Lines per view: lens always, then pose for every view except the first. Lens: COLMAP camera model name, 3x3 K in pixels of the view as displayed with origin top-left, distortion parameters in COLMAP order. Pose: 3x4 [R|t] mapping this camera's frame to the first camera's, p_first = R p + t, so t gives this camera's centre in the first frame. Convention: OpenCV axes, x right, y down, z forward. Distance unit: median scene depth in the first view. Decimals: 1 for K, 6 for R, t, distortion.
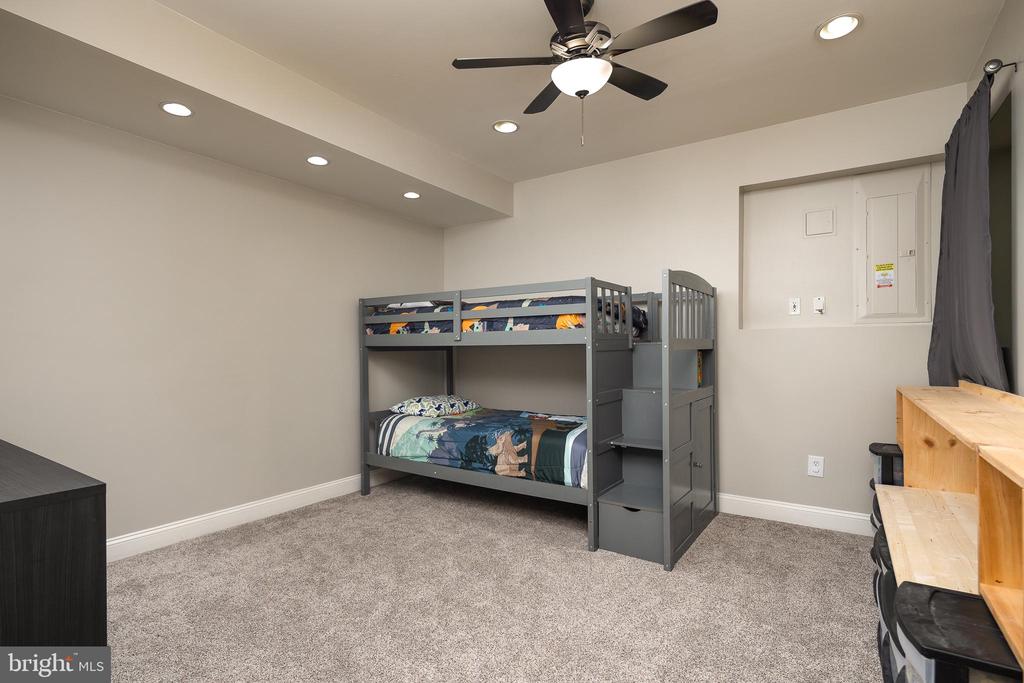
lens RADIAL K [[493.3, 0, 503.7], [0, 493.3, 343.2], [0, 0, 1]] dist [-0.004713, -0.003284]
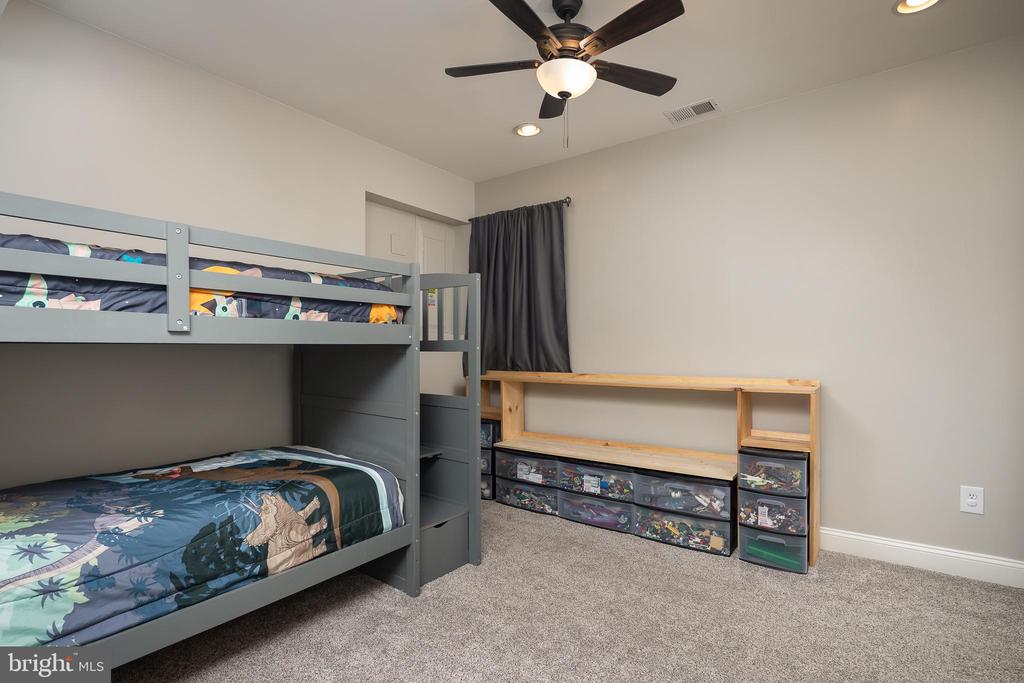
lens RADIAL K [[493.3, 0, 502.7], [0, 493.3, 348.6], [0, 0, 1]] dist [-0.004713, -0.003284]
pose [[0.055956, 0.006923, 0.998409, -0.560323], [-0.008055, 0.999947, -0.006482, 0.010907], [-0.998401, -0.007680, 0.056009, 0.711748]]
